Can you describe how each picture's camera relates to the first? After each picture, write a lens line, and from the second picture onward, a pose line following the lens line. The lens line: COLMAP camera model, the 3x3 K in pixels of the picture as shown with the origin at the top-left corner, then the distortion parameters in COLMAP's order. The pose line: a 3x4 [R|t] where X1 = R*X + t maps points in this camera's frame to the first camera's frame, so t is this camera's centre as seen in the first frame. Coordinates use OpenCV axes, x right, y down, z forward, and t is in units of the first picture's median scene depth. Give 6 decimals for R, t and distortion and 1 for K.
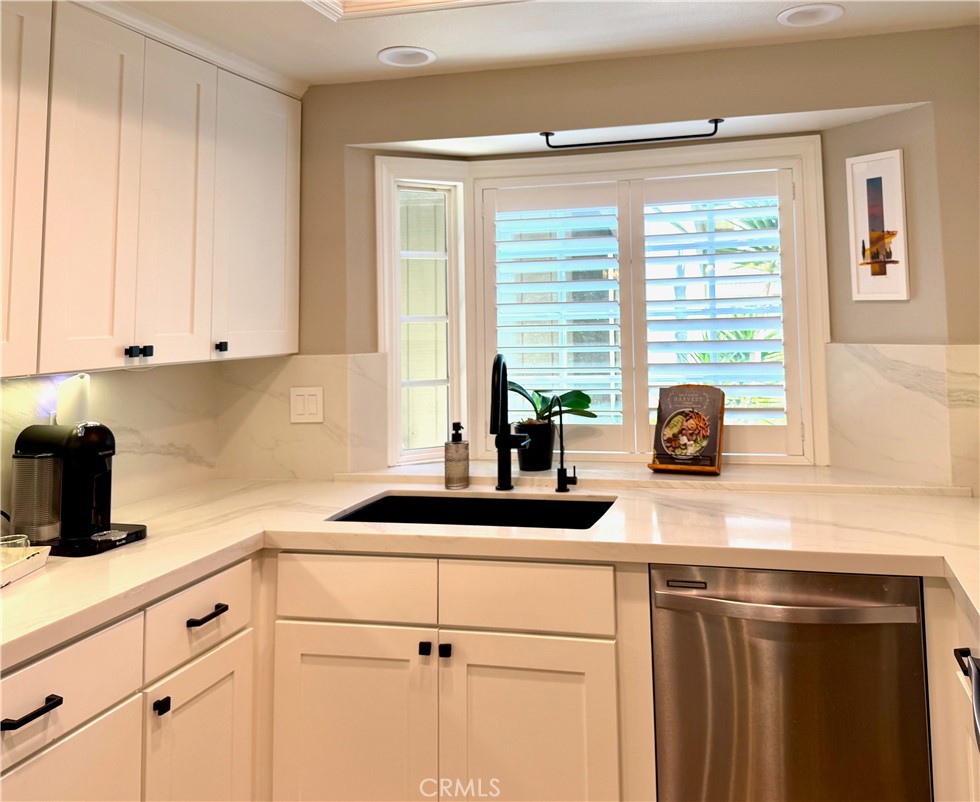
lens RADIAL K [[896.0, 0, 572.7], [0, 896.0, 259.7], [0, 0, 1]] dist [0.084685, -0.005348]
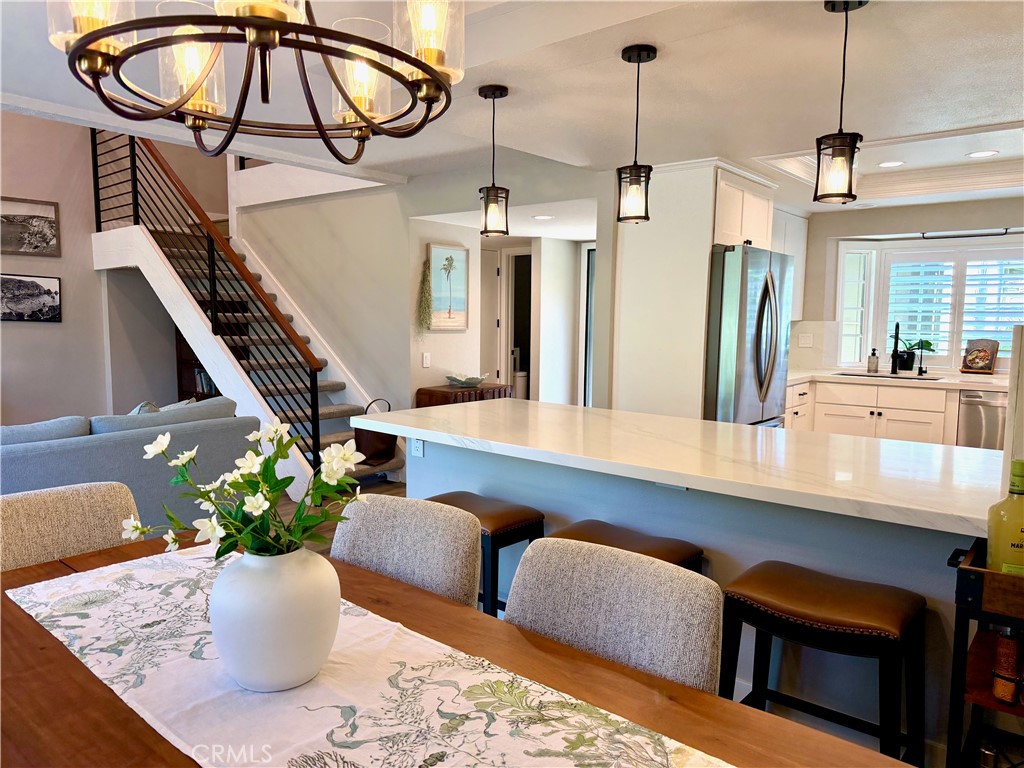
lens RADIAL K [[726.6, 0, 507.6], [0, 726.6, 384.6], [0, 0, 1]] dist [0.063324, -0.077271]
pose [[0.900322, 0.074325, -0.428831, -0.165526], [-0.004478, 0.986840, 0.161639, -0.054747], [0.435201, -0.143607, 0.888806, -1.363296]]
